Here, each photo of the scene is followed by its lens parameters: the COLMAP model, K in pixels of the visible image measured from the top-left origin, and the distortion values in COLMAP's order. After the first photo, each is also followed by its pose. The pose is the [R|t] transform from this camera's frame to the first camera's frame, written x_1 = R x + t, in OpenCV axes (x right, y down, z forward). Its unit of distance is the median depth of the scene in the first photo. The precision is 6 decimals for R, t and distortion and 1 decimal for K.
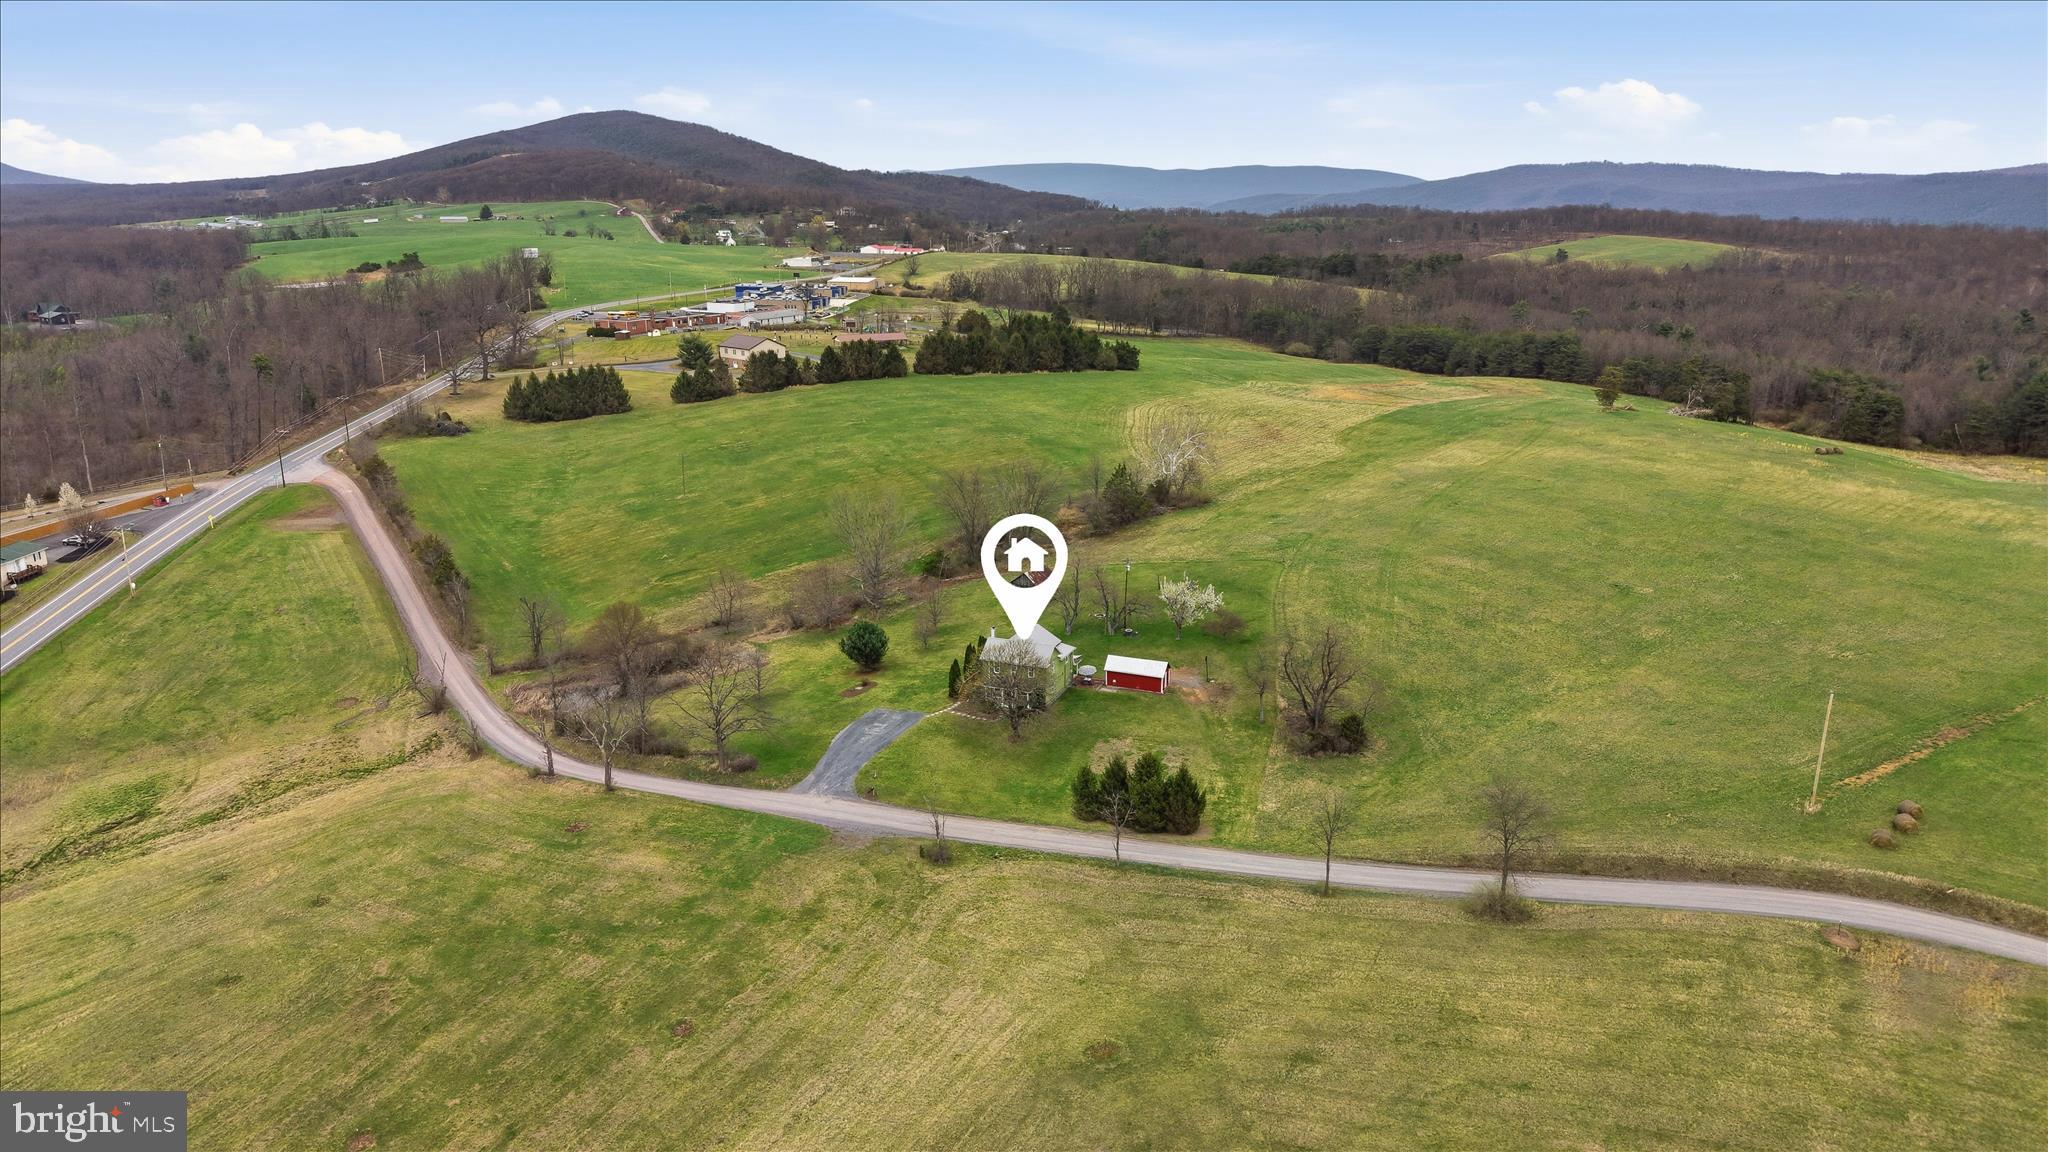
lens RADIAL K [[1360.0, 0, 1024.0], [0, 1360.0, 576.0], [0, 0, 1]] dist [0.050429, -0.069477]
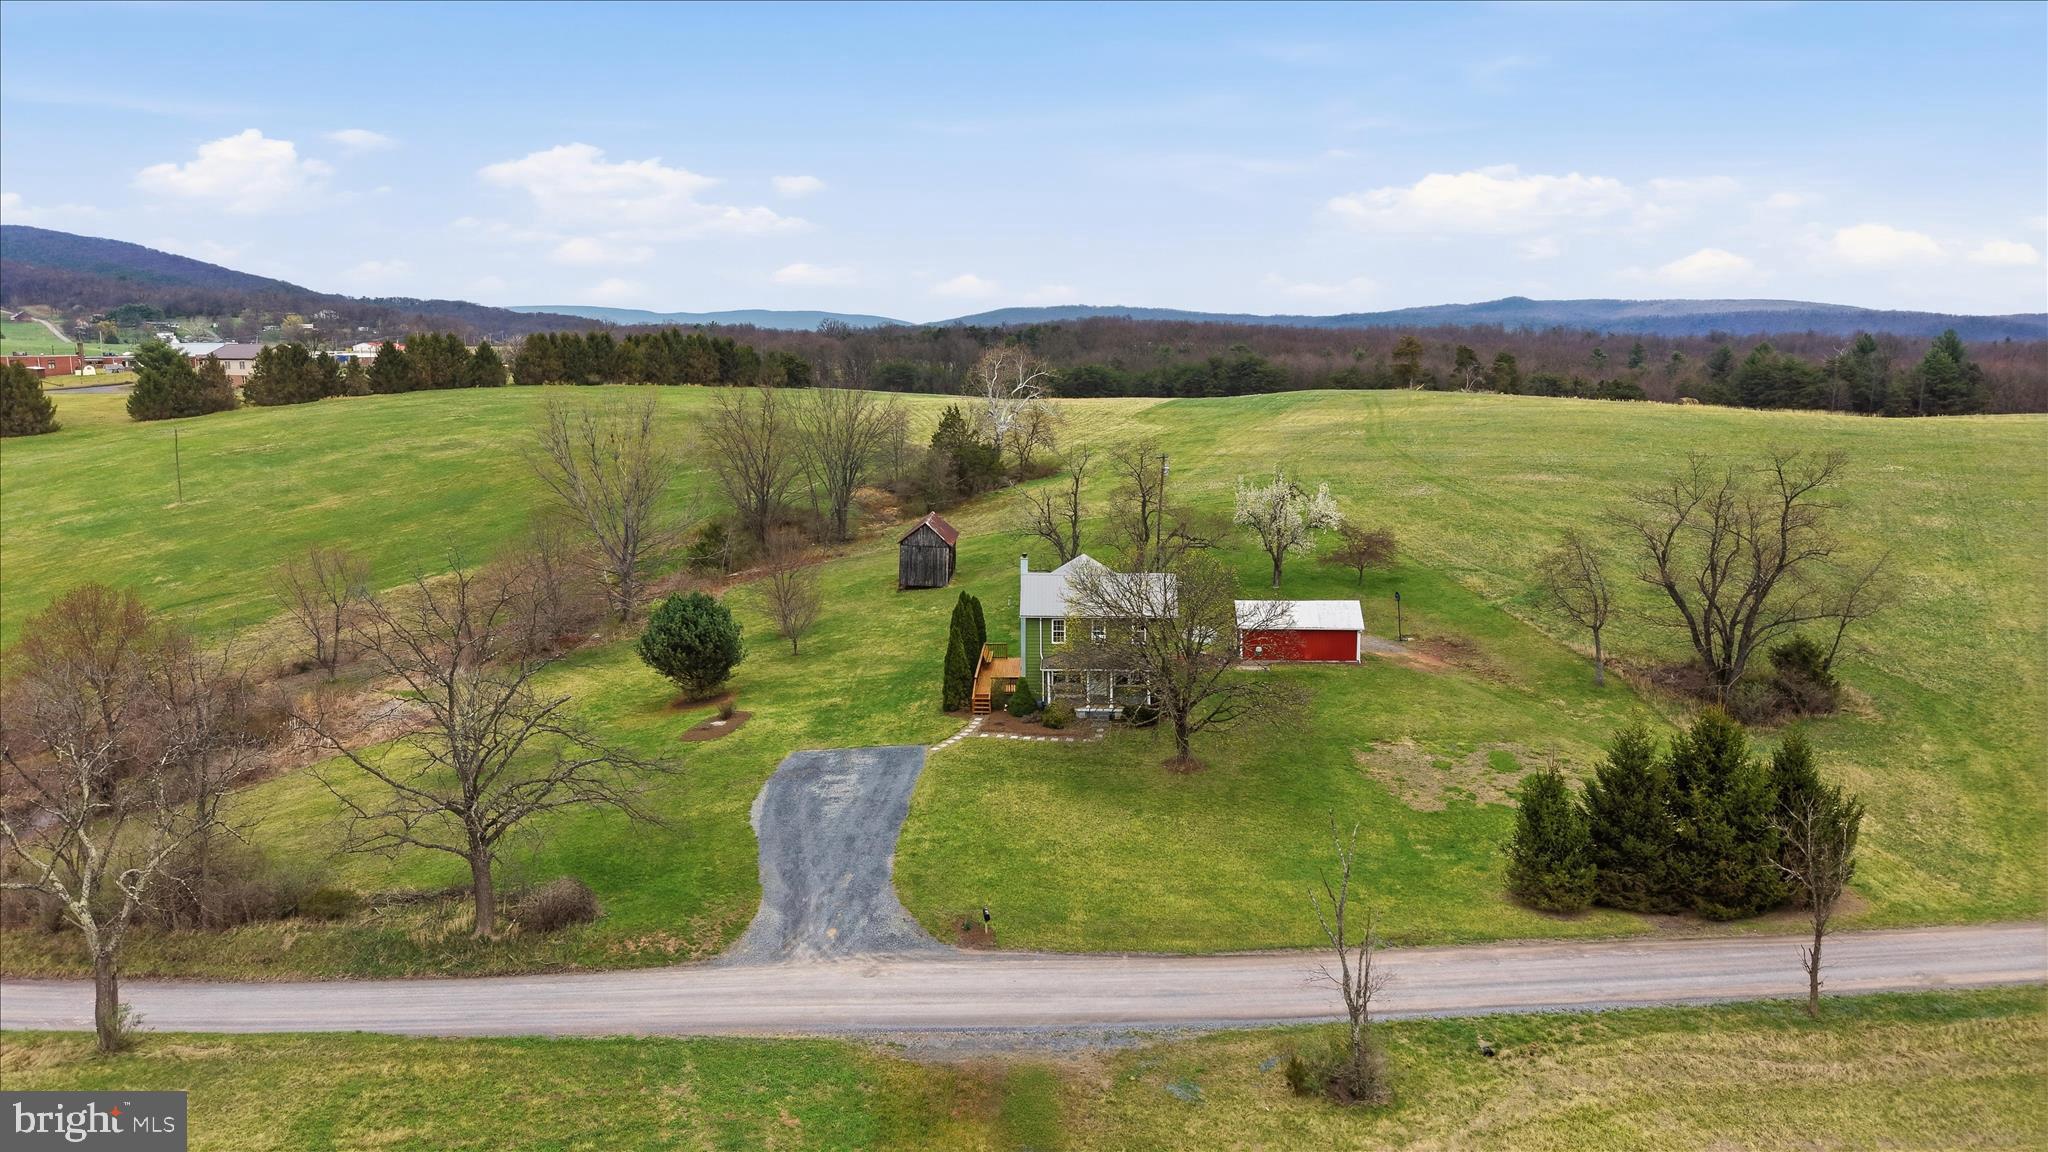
lens RADIAL K [[1376.0, 0, 1024.0], [0, 1376.0, 576.0], [0, 0, 1]] dist [-0.005025, -0.001740]
pose [[0.938567, -0.061096, 0.339646, -0.180240], [0.095343, 0.991803, -0.085062, 0.083859], [-0.331665, 0.112220, 0.936699, 0.546452]]
